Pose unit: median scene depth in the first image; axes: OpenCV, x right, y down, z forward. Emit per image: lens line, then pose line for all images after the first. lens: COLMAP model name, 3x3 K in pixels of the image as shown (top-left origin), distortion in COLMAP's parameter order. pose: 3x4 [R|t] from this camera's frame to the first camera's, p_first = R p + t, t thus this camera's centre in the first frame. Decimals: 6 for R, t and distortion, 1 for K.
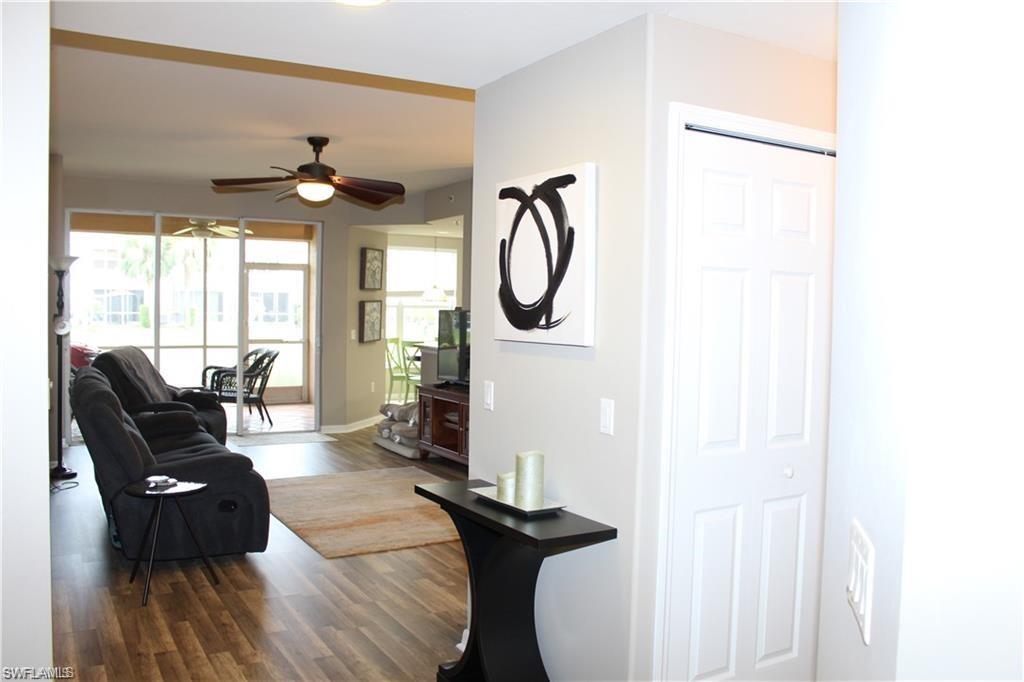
lens RADIAL K [[853.2, 0, 512.0], [0, 853.2, 341.0], [0, 0, 1]] dist [-0.159672, 0.148500]
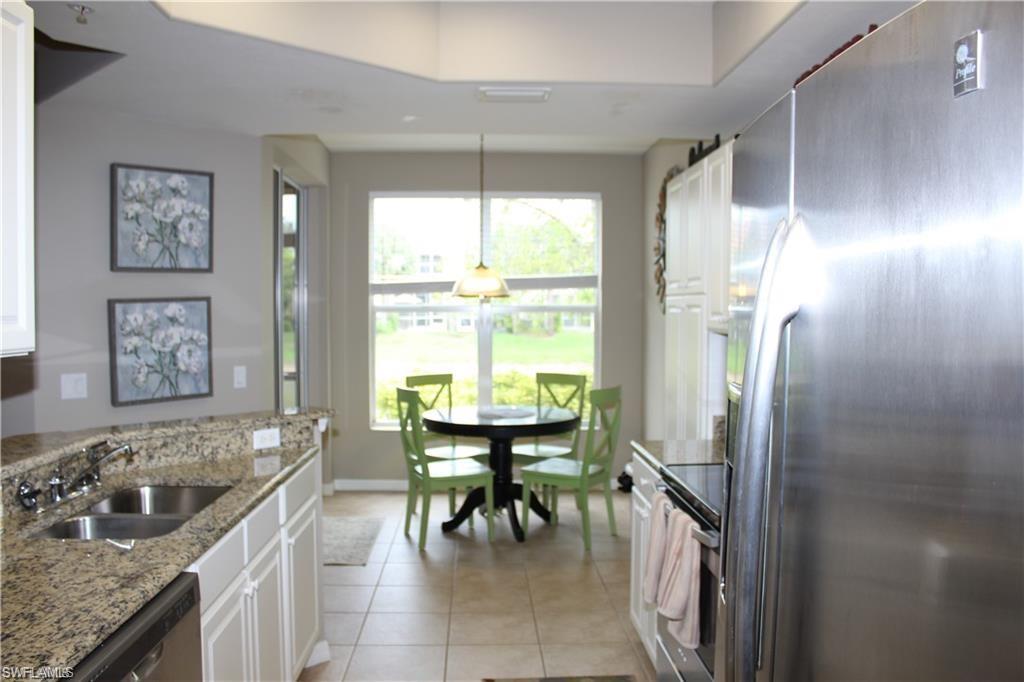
lens RADIAL K [[853.2, 0, 512.0], [0, 853.2, 341.0], [0, 0, 1]] dist [-0.159672, 0.148500]
pose [[0.876985, 0.006943, -0.480467, 0.163034], [-0.008307, 0.999965, -0.000713, -0.027946], [0.480445, 0.004616, 0.877013, 0.717426]]
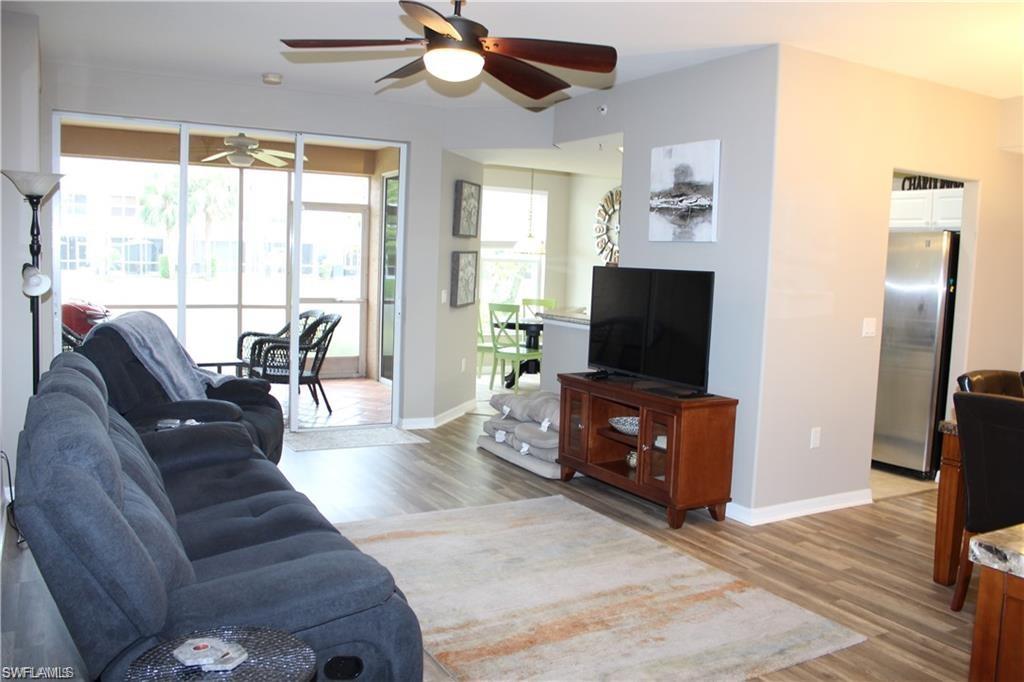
lens RADIAL K [[853.2, 0, 512.0], [0, 853.2, 341.0], [0, 0, 1]] dist [-0.159672, 0.148500]
pose [[0.999609, 0.019914, -0.019626, -0.105432], [-0.018863, 0.998452, 0.052320, -0.008137], [0.020638, -0.051930, 0.998437, 0.236094]]
